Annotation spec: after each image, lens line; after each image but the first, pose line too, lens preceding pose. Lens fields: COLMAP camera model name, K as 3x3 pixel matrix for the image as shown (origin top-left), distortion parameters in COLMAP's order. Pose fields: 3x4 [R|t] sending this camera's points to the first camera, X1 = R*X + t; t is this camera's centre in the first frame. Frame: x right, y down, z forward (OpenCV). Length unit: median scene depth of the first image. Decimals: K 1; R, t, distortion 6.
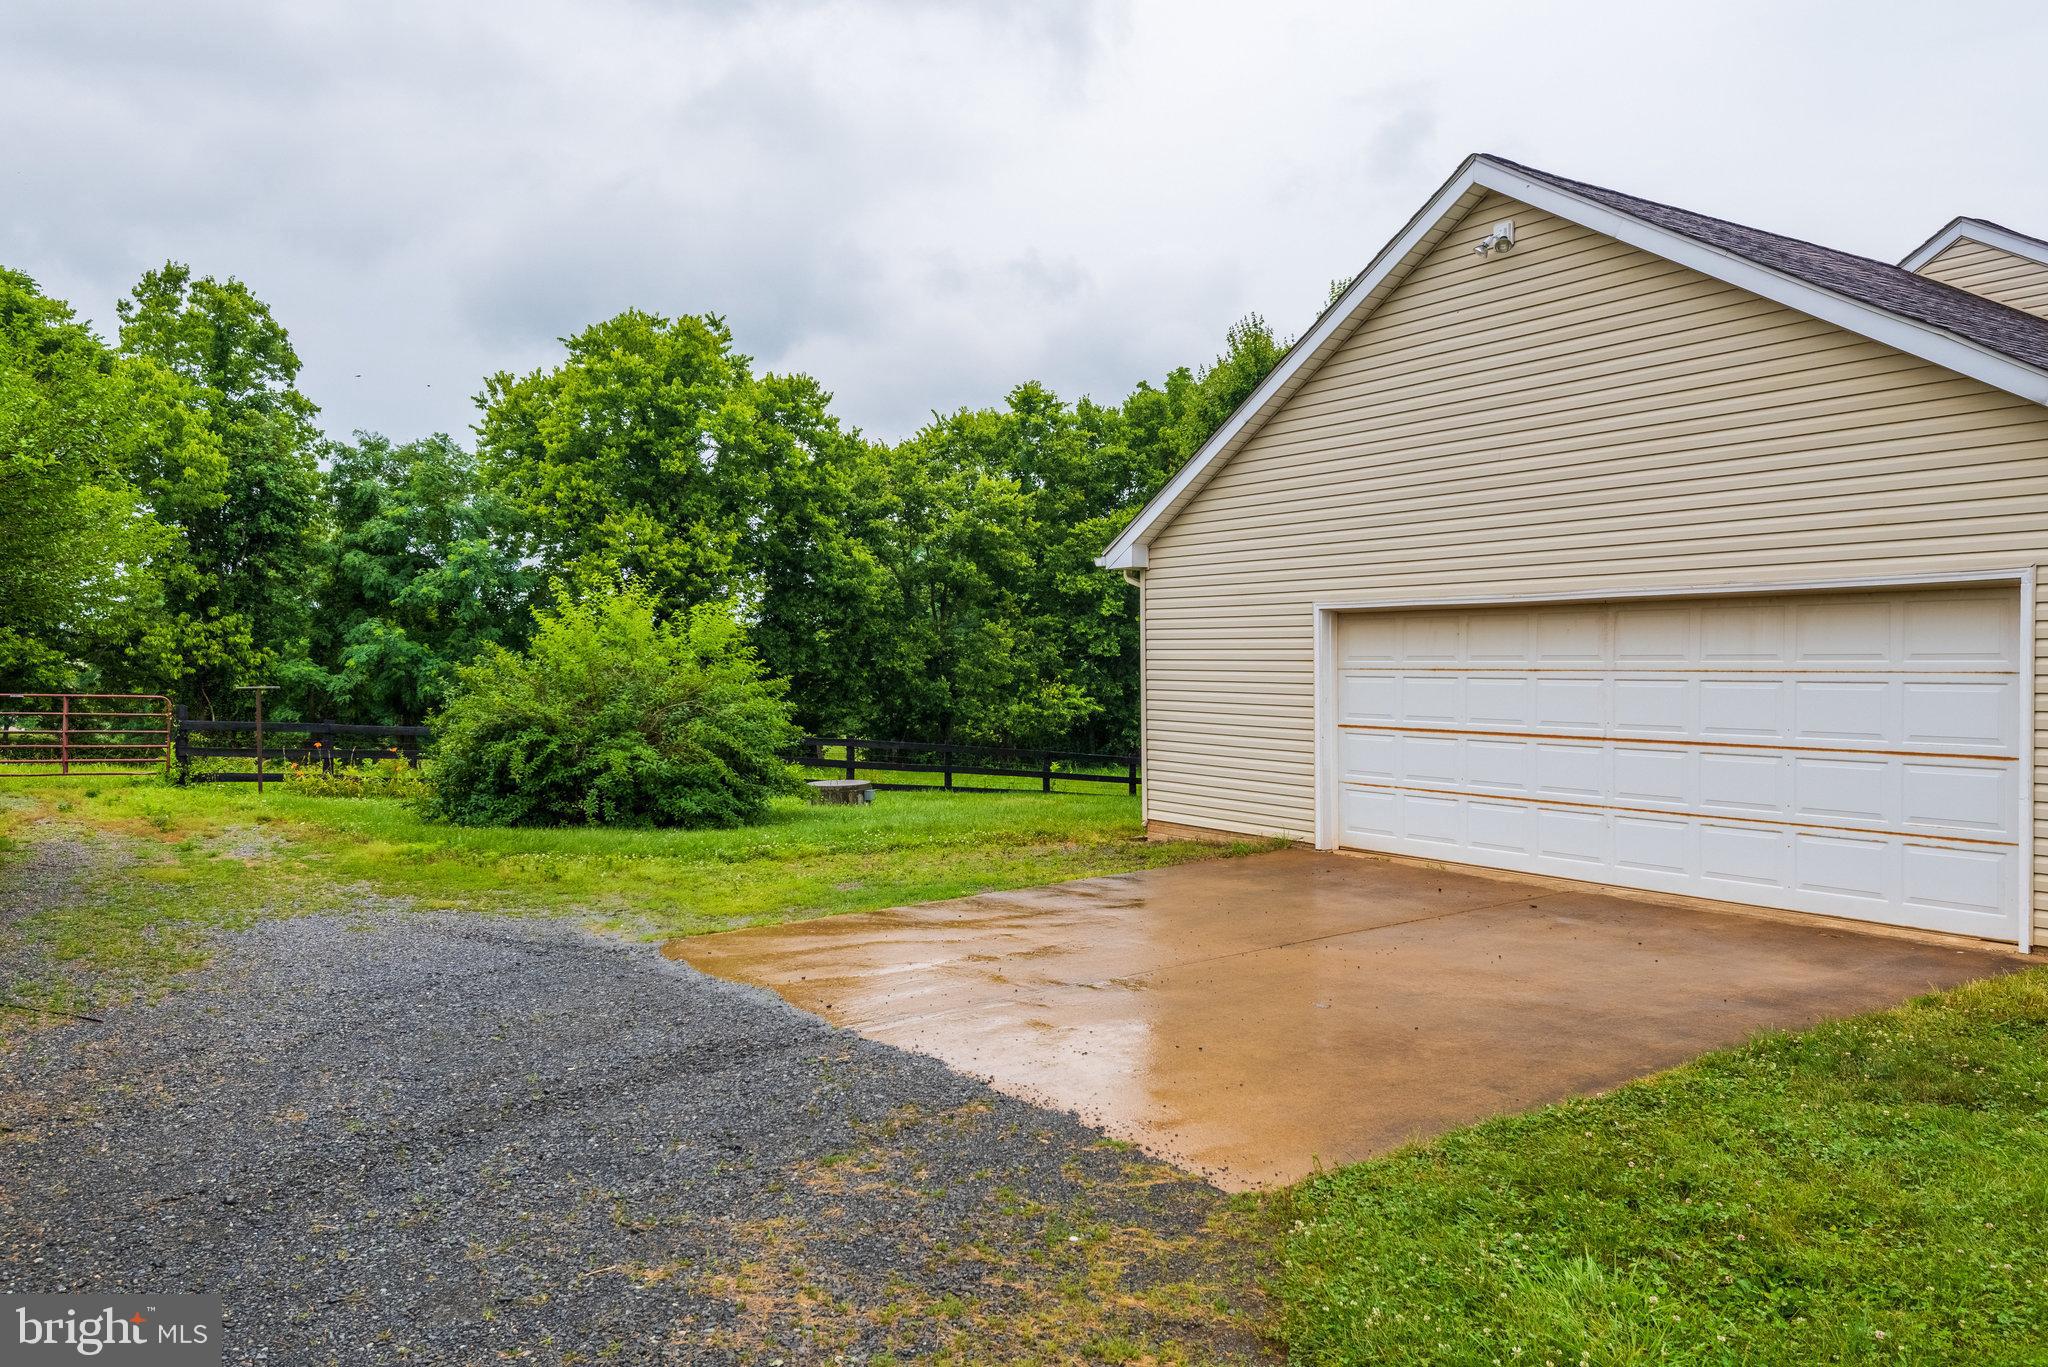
lens RADIAL K [[1476.1, 0, 1019.1], [0, 1476.1, 692.0], [0, 0, 1]] dist [0.004224, -0.000750]
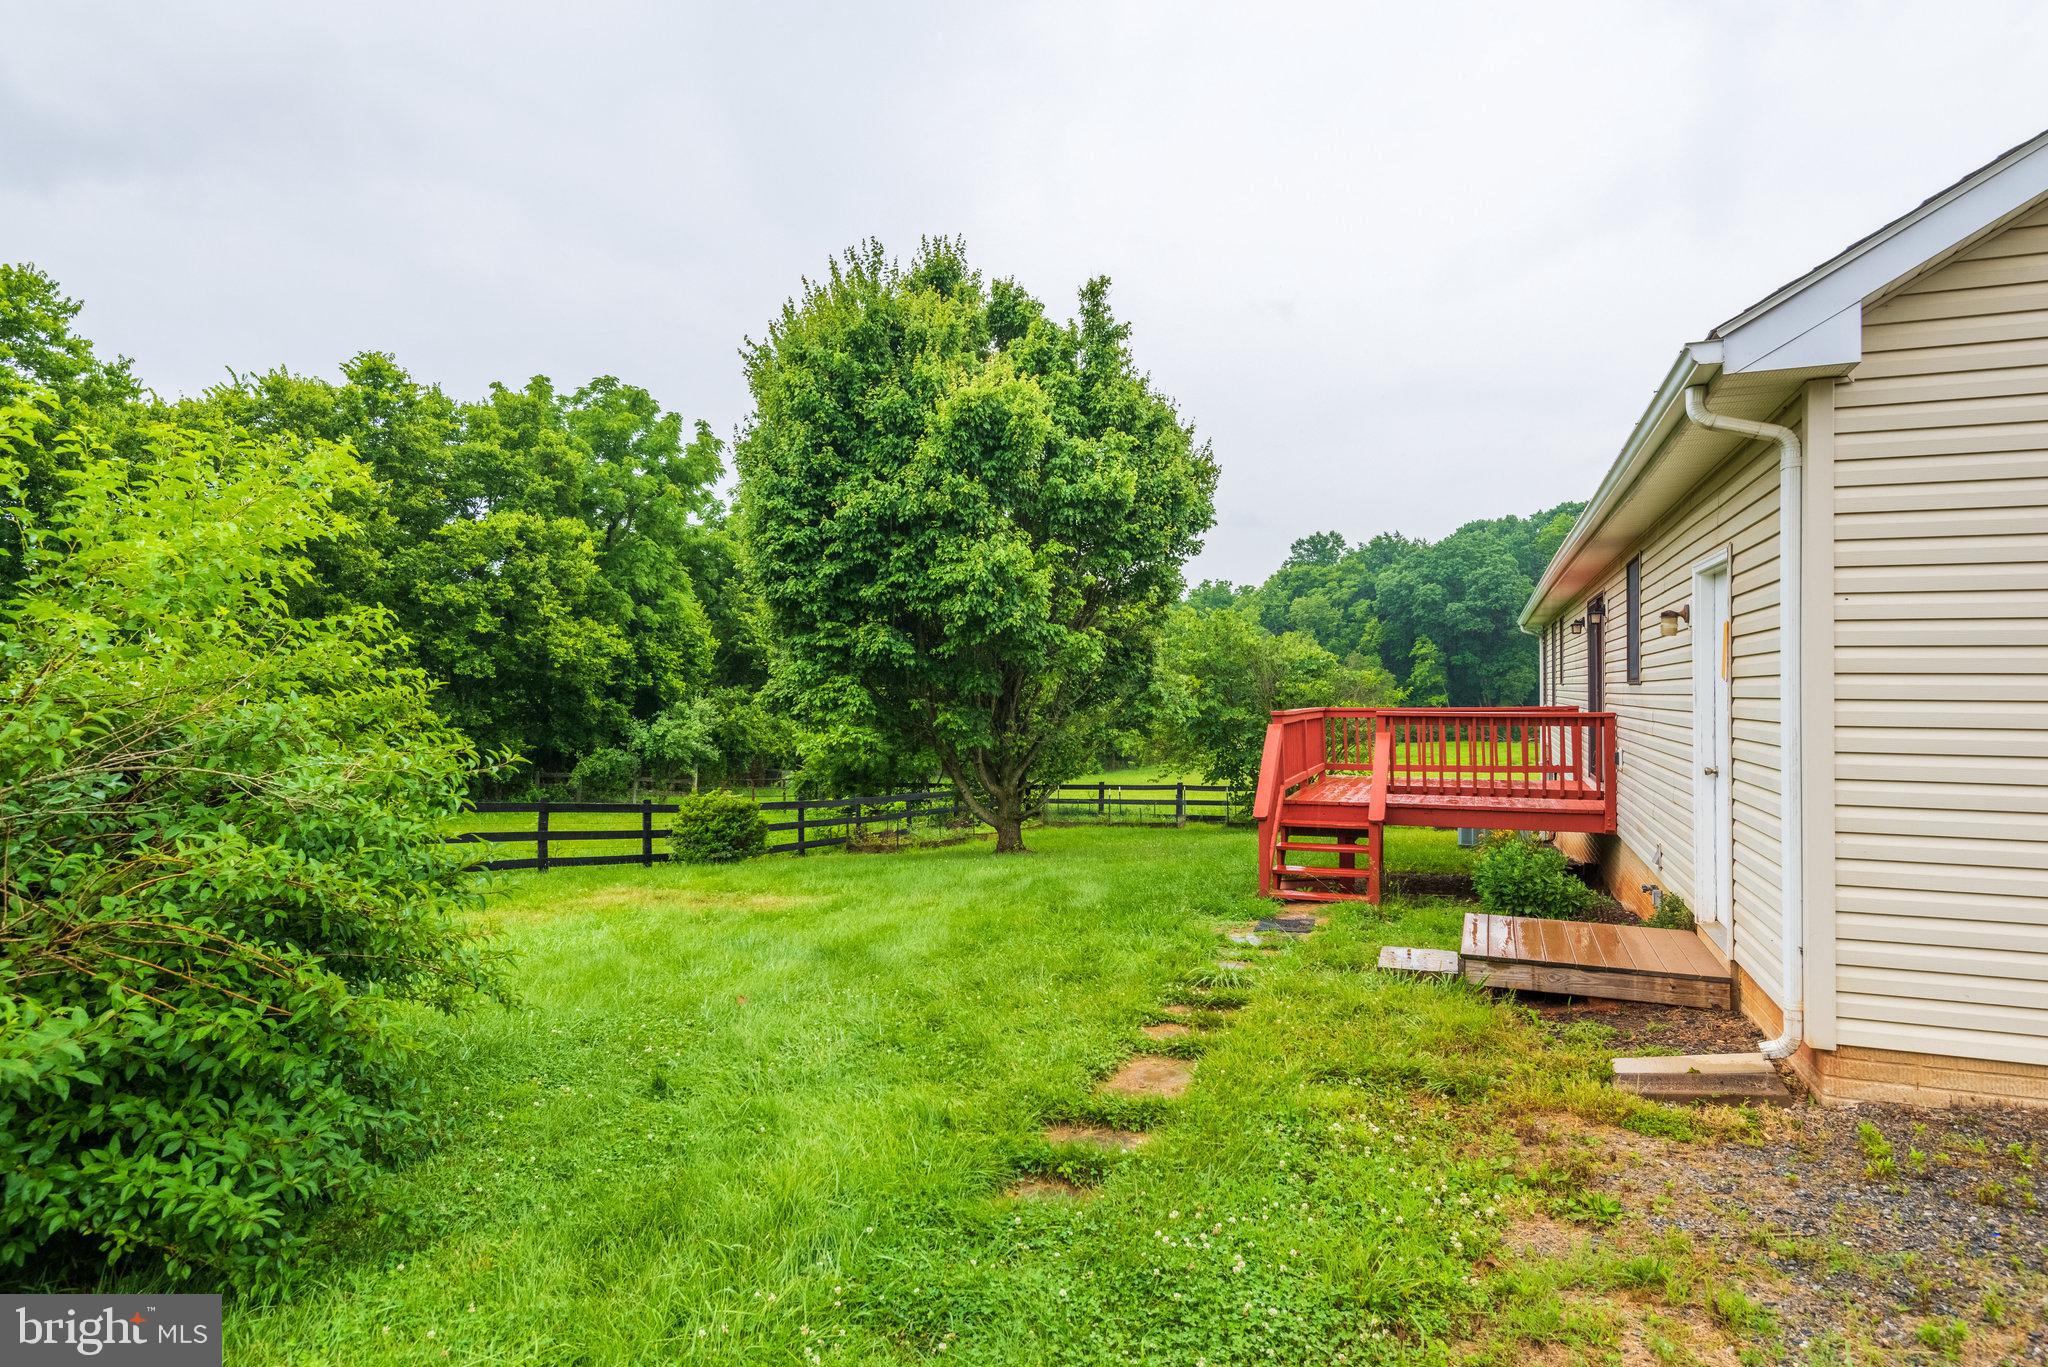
lens RADIAL K [[1151.7, 0, 1033.2], [0, 1151.7, 702.8], [0, 0, 1]] dist [-0.001614, 0.000189]
pose [[0.811080, 0.003397, 0.584926, -0.148098], [0.006439, 0.999871, -0.014736, 0.002449], [-0.584900, 0.015719, 0.810953, 0.538777]]
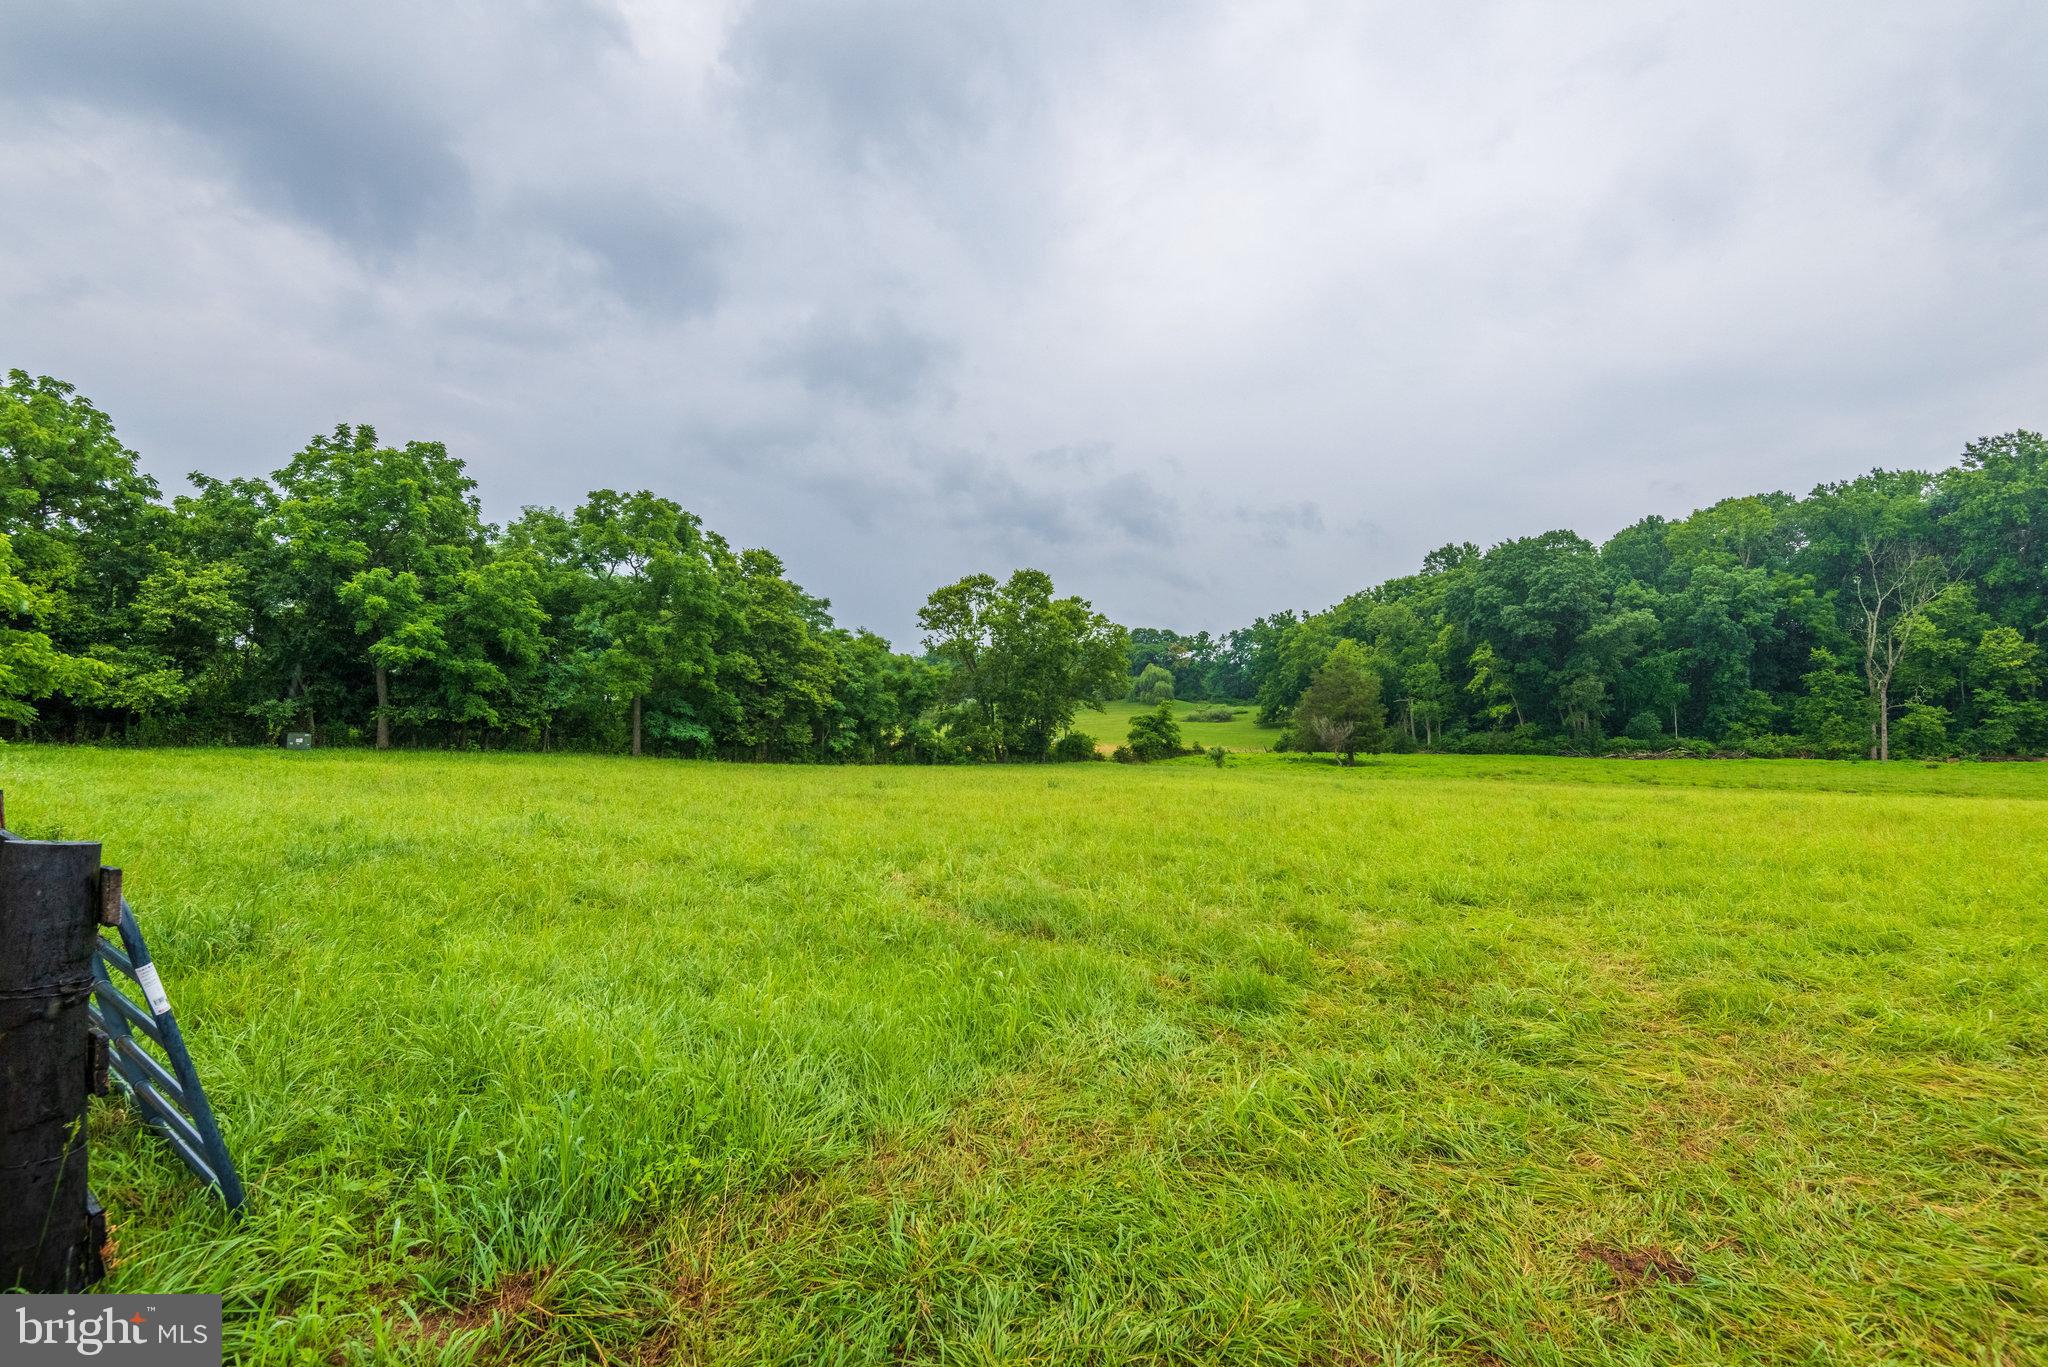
lens RADIAL K [[955.0, 0, 1028.0], [0, 955.0, 691.9], [0, 0, 1]] dist [-0.023949, -0.000617]
pose [[0.965743, 0.031655, 0.257562, 1.645275], [-0.021829, 0.998924, -0.040923, 0.061708], [-0.258581, 0.033899, 0.965395, 0.311733]]
